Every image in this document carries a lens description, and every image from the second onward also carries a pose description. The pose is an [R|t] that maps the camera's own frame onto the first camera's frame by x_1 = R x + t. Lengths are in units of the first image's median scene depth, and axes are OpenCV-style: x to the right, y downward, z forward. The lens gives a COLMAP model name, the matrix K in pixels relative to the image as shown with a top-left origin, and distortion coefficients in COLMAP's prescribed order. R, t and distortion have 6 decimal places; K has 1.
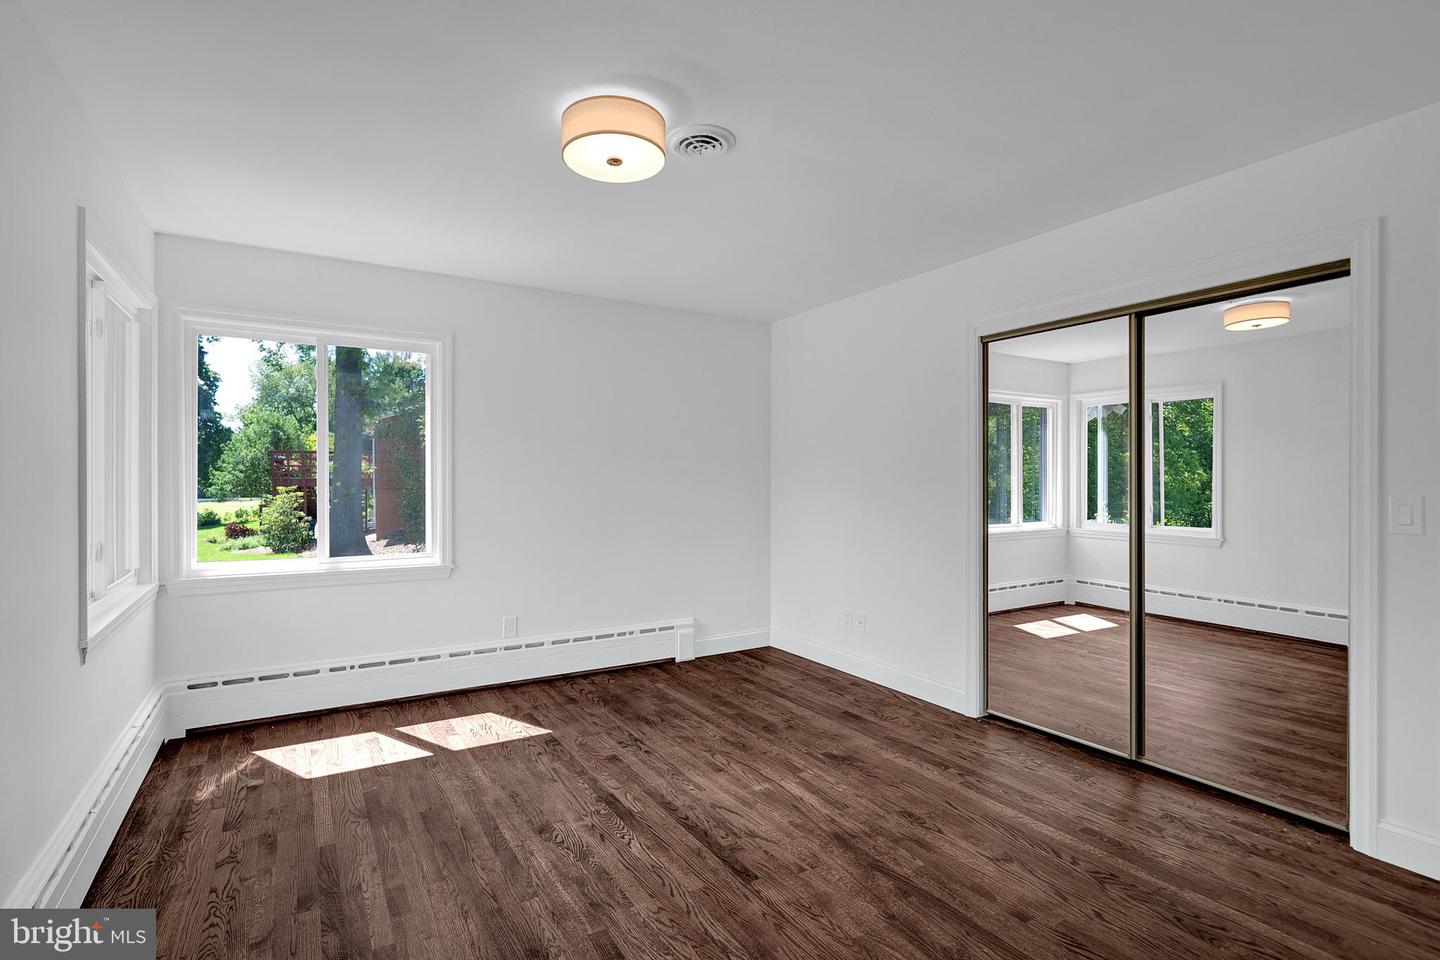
lens RADIAL K [[662.8, 0, 717.8], [0, 662.8, 482.5], [0, 0, 1]] dist [0.001979, 0.000257]
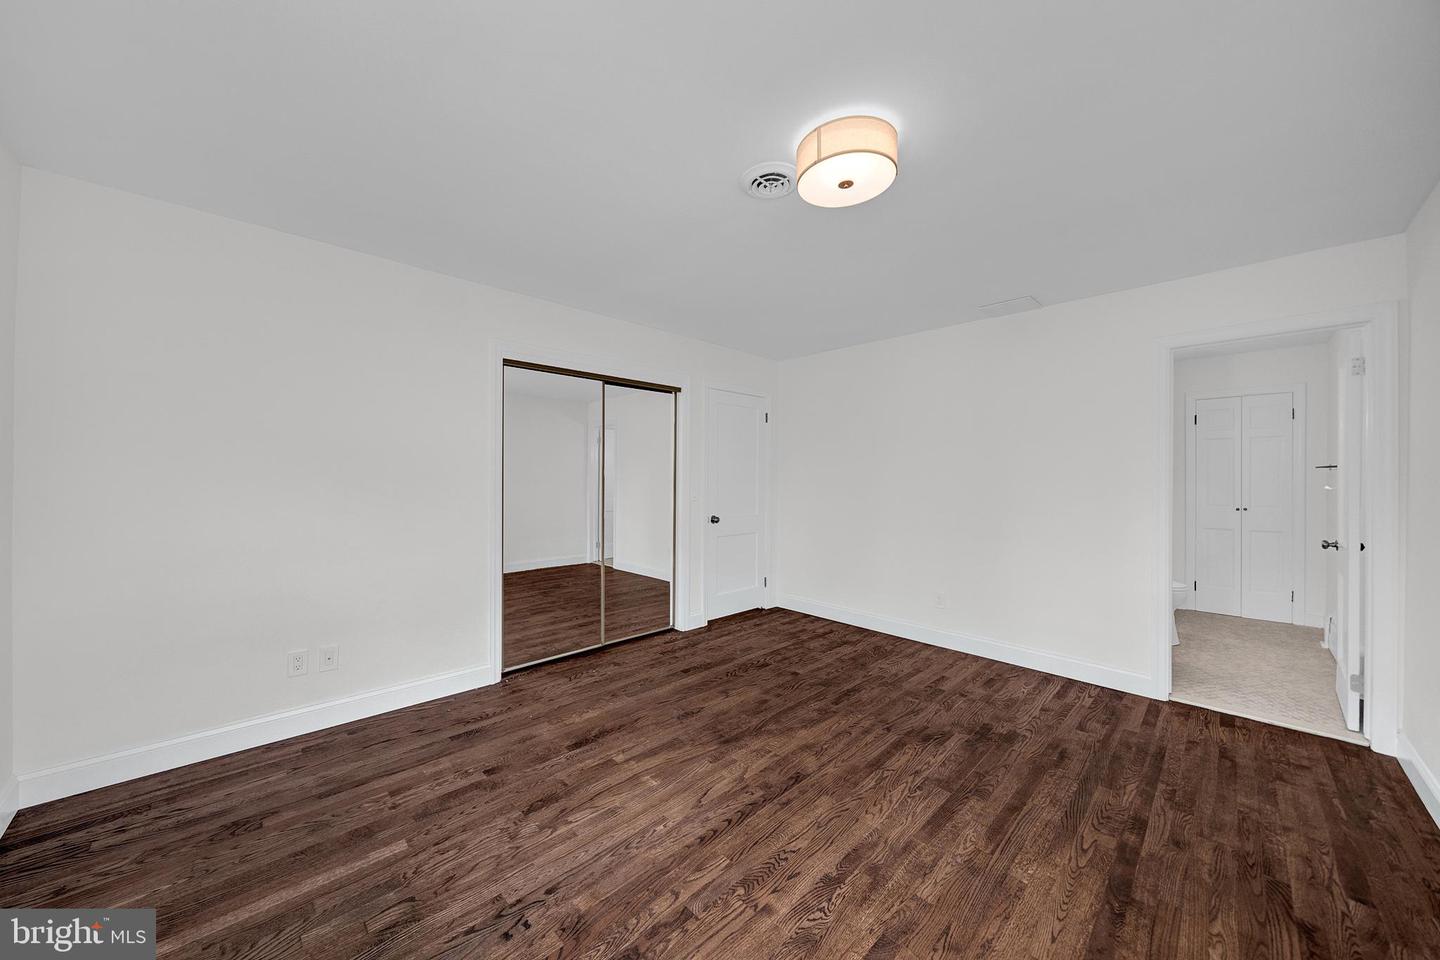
lens RADIAL K [[497.6, 0, 720.6], [0, 497.6, 480.5], [0, 0, 1]] dist [-0.007474, 0.000169]
pose [[-0.199397, -0.004714, 0.979907, -0.625450], [-0.000674, 0.999989, 0.004673, 0.008056], [-0.979919, 0.000272, -0.199398, 0.965291]]
